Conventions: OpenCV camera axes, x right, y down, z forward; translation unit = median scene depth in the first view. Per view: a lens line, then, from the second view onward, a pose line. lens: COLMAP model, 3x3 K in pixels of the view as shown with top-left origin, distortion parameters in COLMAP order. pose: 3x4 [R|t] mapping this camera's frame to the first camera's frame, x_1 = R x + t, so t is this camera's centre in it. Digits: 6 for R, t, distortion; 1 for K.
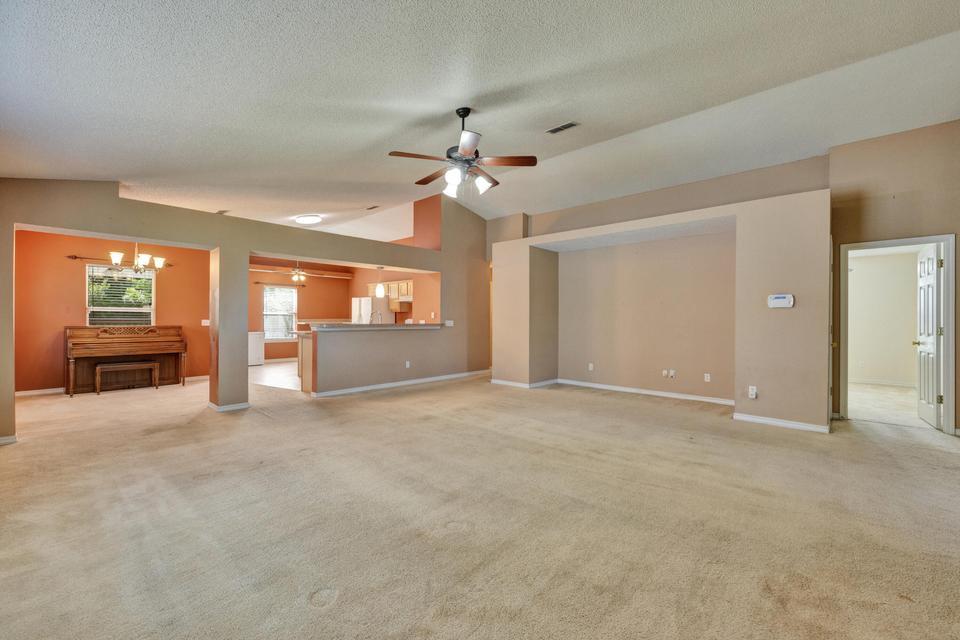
lens RADIAL K [[394.9, 0, 485.1], [0, 394.9, 323.2], [0, 0, 1]] dist [0.004168, 0.000229]
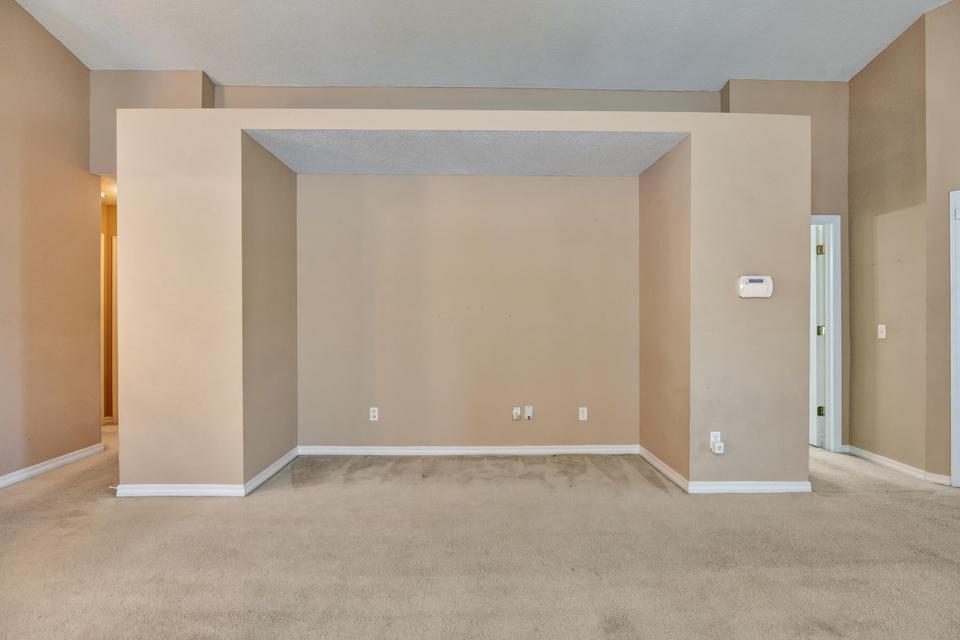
lens RADIAL K [[451.0, 0, 477.6], [0, 451.0, 321.0], [0, 0, 1]] dist [-0.019230, 0.001101]
pose [[0.733679, -0.009469, 0.679430, -0.017798], [0.009736, 0.999947, 0.003423, -0.006029], [-0.679427, 0.004103, 0.733732, 0.467817]]
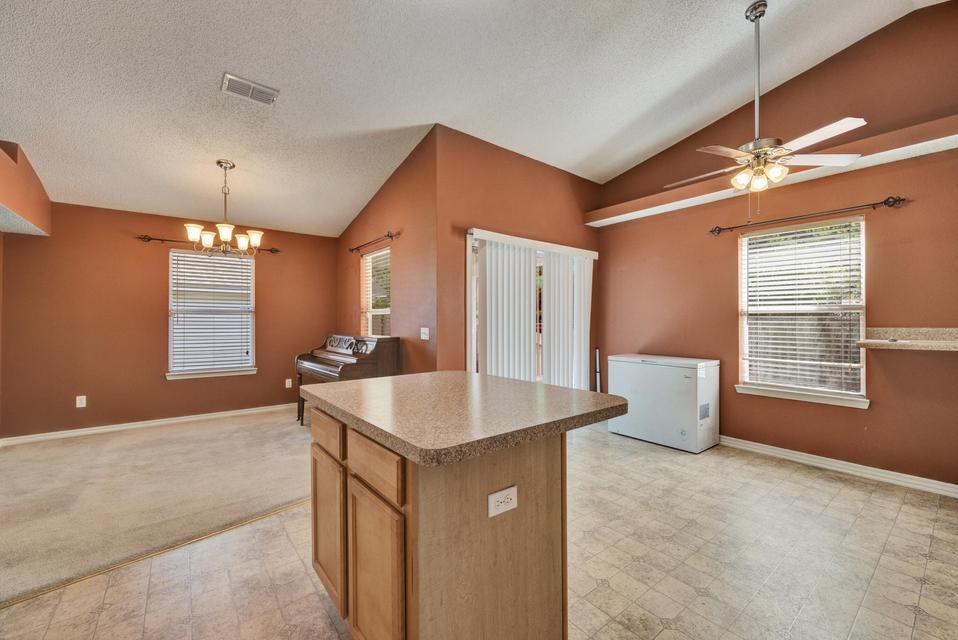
lens RADIAL K [[394.1, 0, 473.3], [0, 394.1, 322.0], [0, 0, 1]] dist [0.004168, 0.000229]
pose [[-0.166520, -0.000496, -0.986038, -0.229902], [-0.012141, 0.999925, 0.001547, -0.017520], [0.985963, 0.012230, -0.166513, 1.170008]]
